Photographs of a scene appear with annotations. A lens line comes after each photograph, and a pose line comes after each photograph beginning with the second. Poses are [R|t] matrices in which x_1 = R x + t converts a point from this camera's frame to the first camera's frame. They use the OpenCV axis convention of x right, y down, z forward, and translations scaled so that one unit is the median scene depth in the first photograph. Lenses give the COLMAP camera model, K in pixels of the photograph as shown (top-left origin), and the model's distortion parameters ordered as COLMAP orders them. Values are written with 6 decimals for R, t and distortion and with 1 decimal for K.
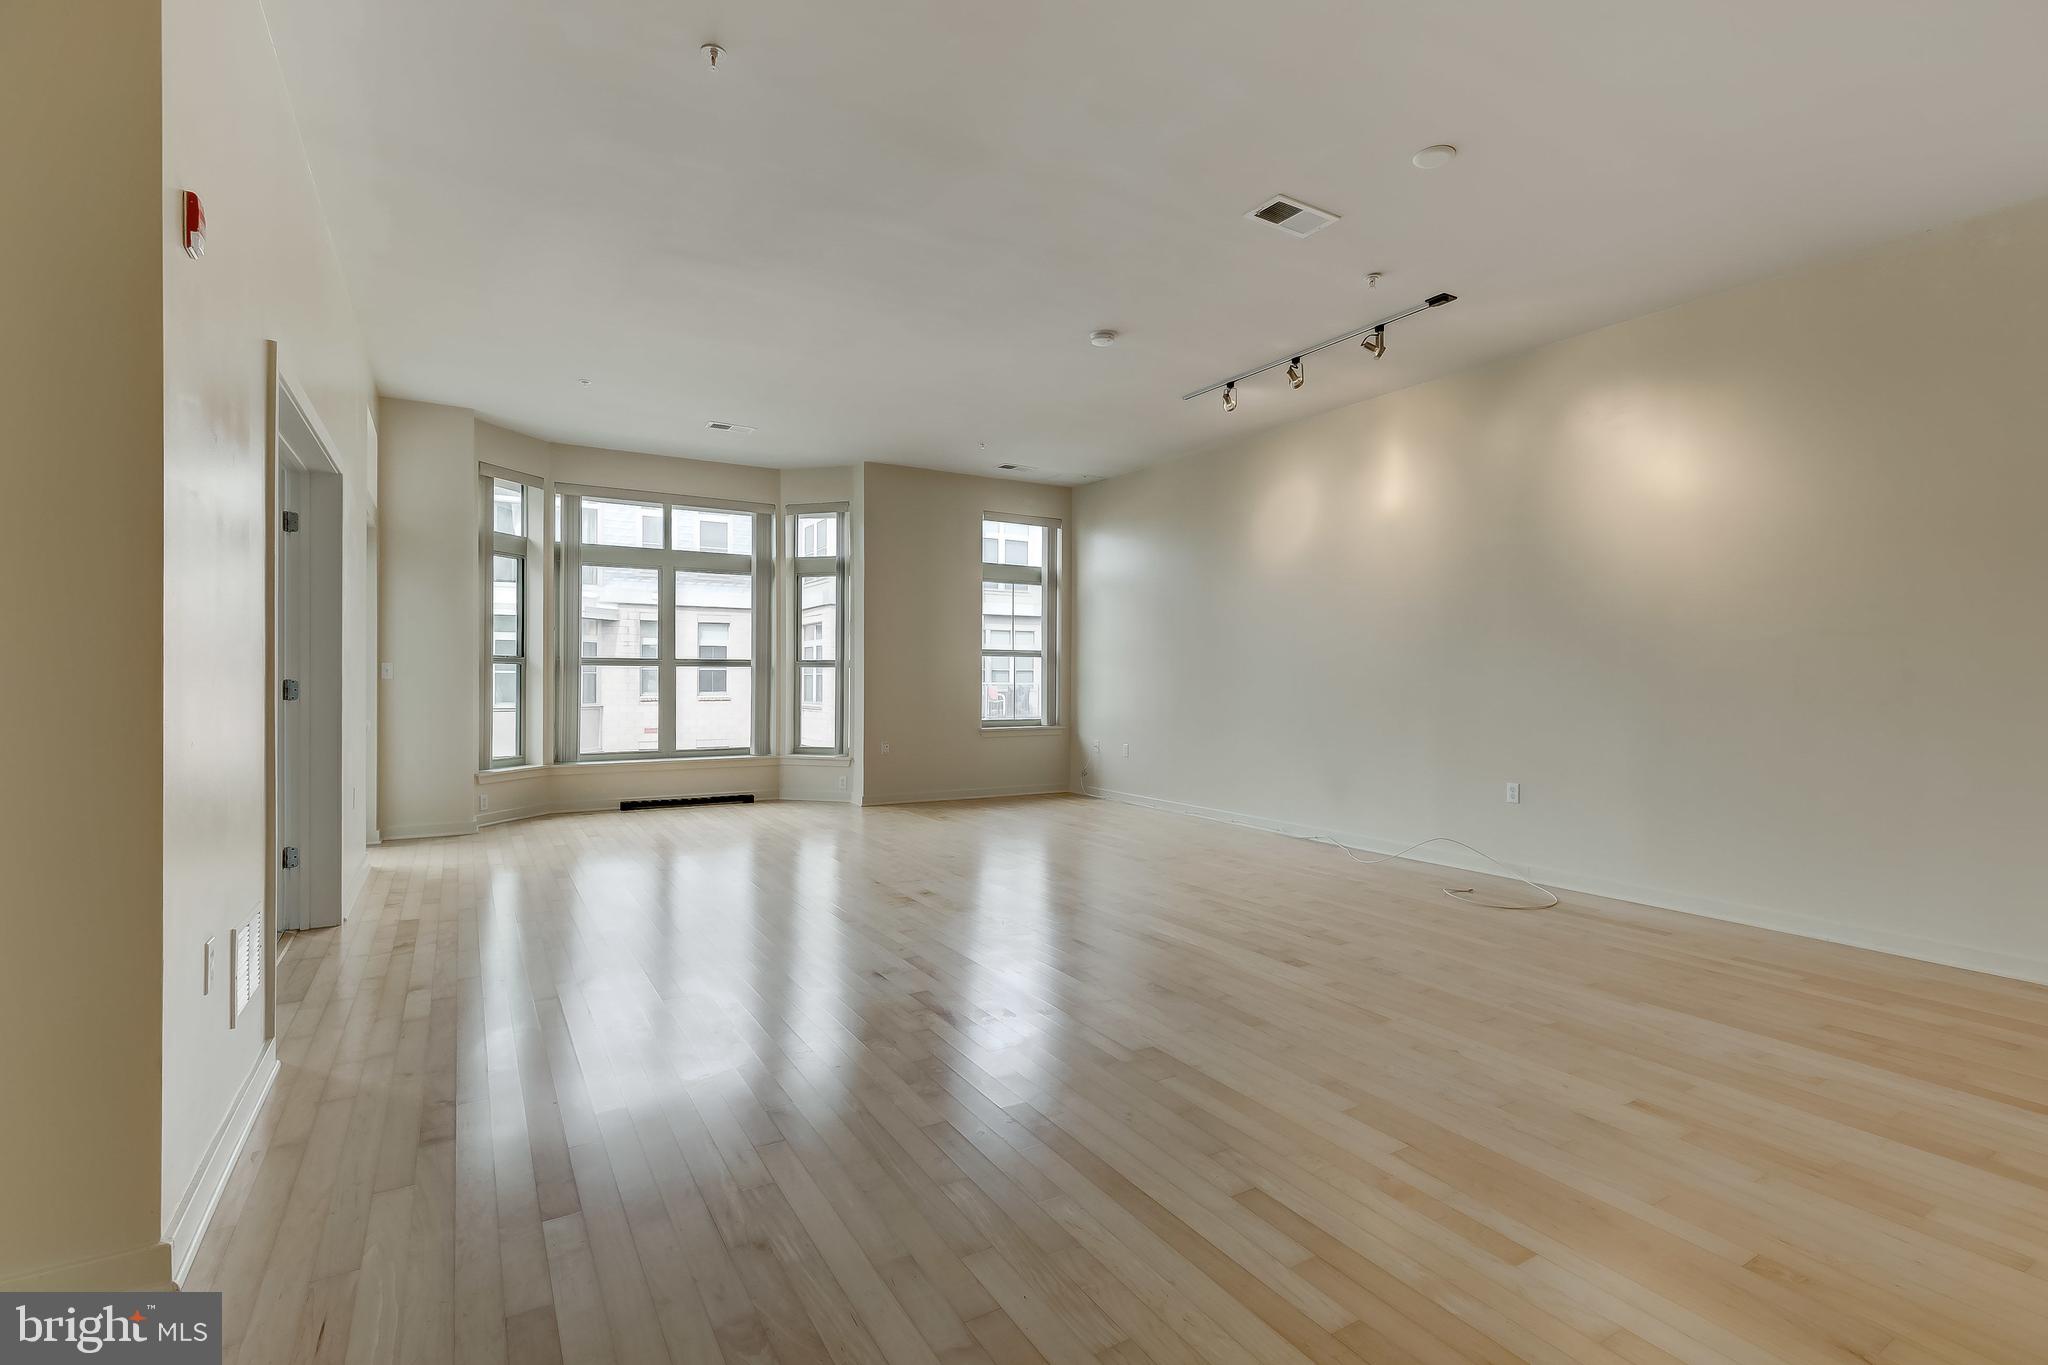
lens RADIAL K [[925.3, 0, 1022.4], [0, 925.3, 675.9], [0, 0, 1]] dist [0.004693, 0.000568]
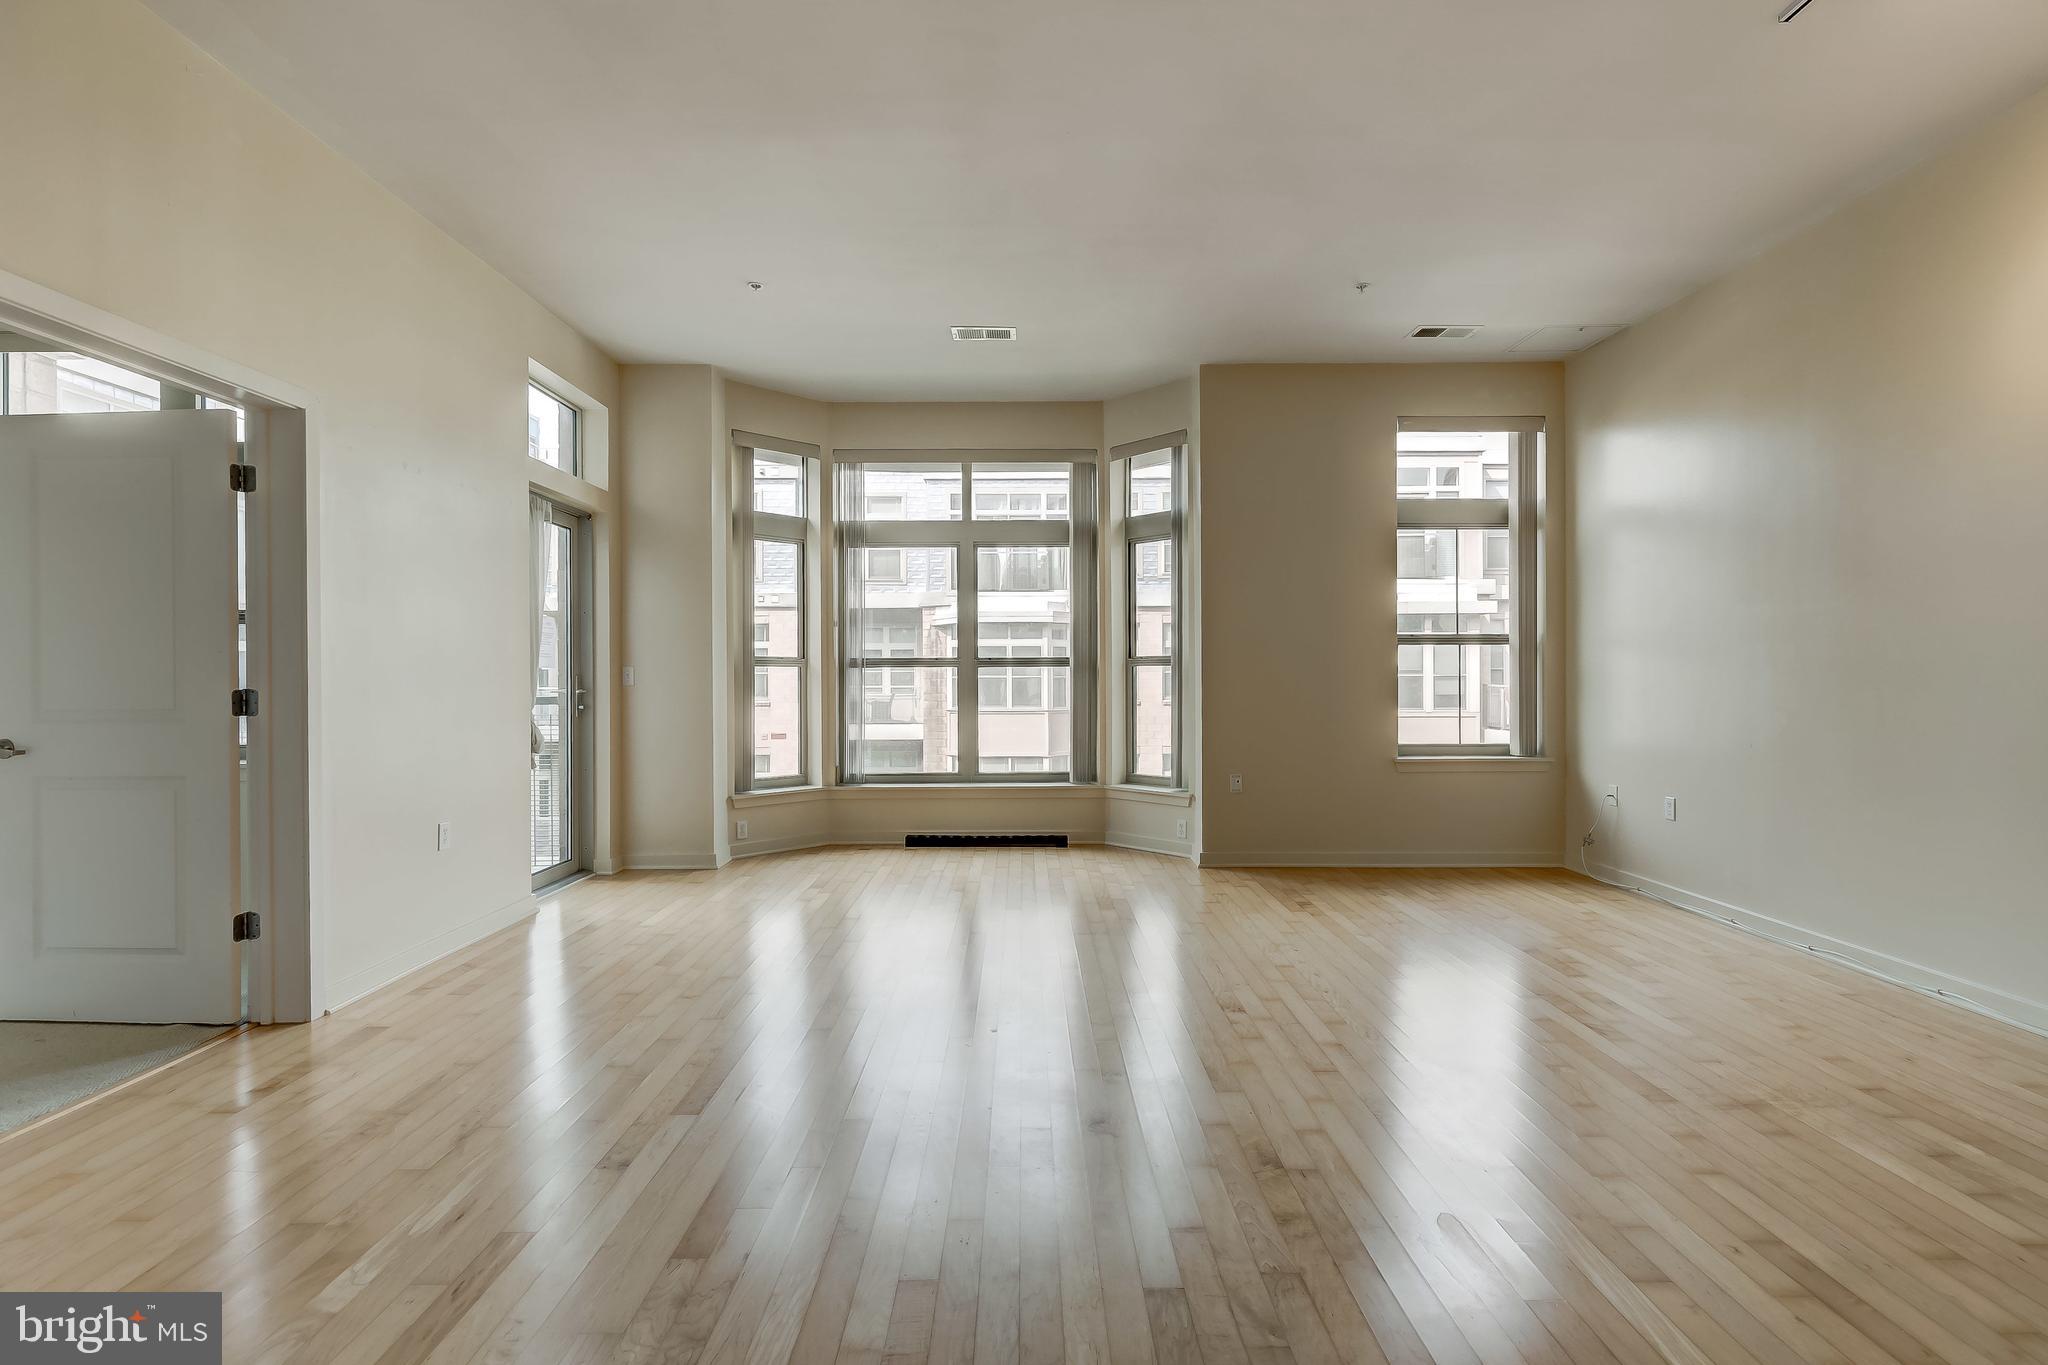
lens RADIAL K [[925.3, 0, 1030.2], [0, 925.3, 686.0], [0, 0, 1]] dist [0.004693, 0.000568]
pose [[0.859474, -0.004094, -0.511163, 0.075020], [0.008285, 0.999948, 0.005922, 0.001350], [0.511112, -0.009325, 0.859463, 0.368480]]
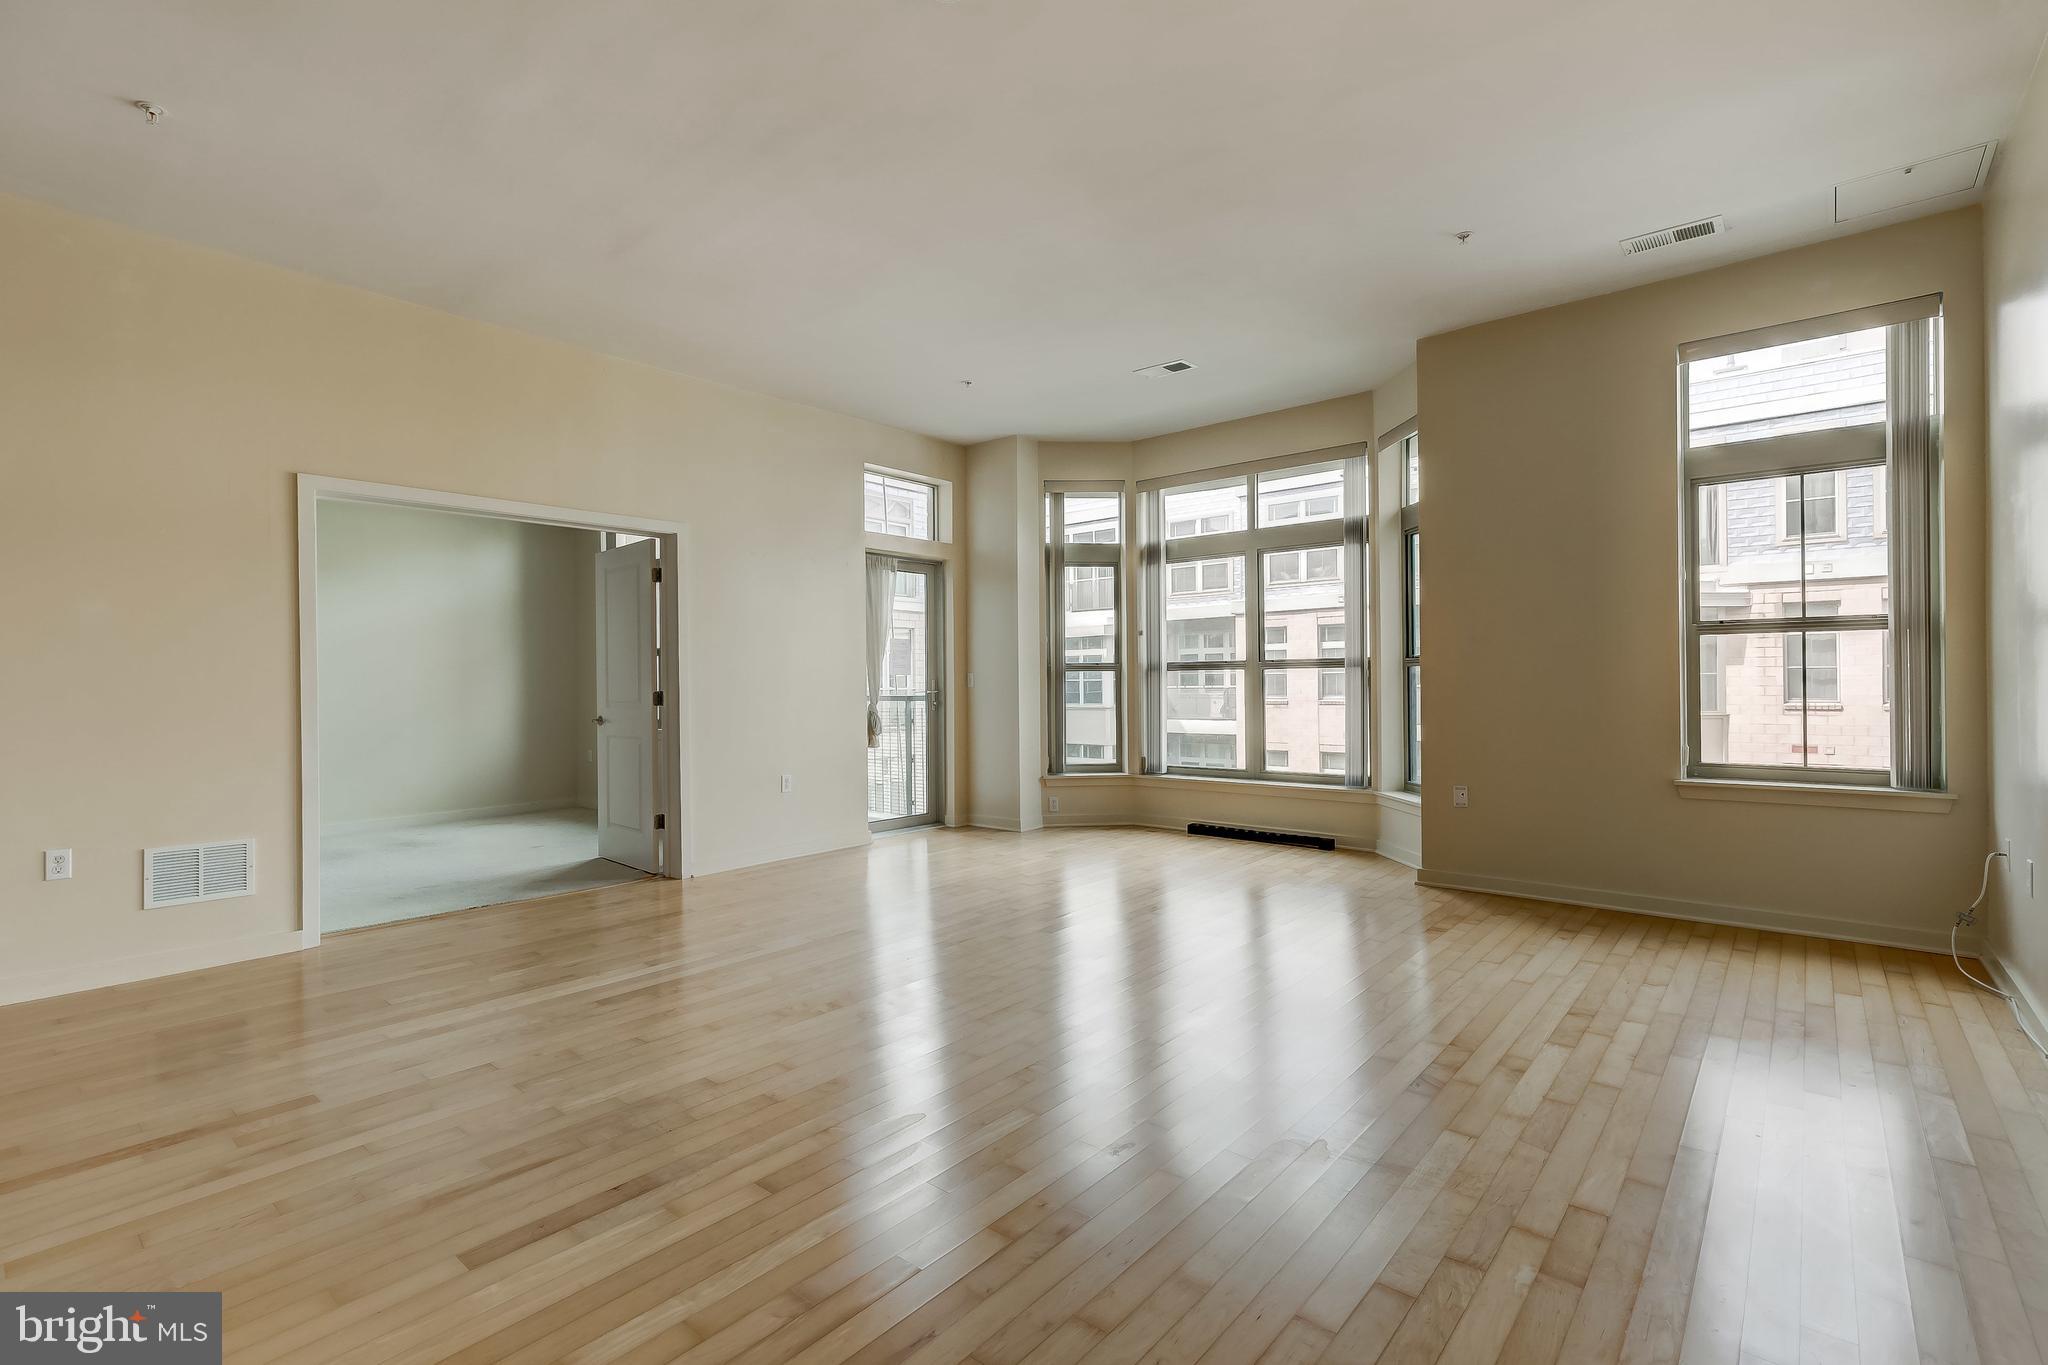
lens RADIAL K [[925.3, 0, 1037.9], [0, 925.3, 680.9], [0, 0, 1]] dist [0.004693, 0.000568]
pose [[0.326929, -0.009280, -0.945003, 0.365283], [0.011975, 0.999912, -0.005677, 0.002382], [0.944973, -0.009460, 0.327012, 0.584508]]
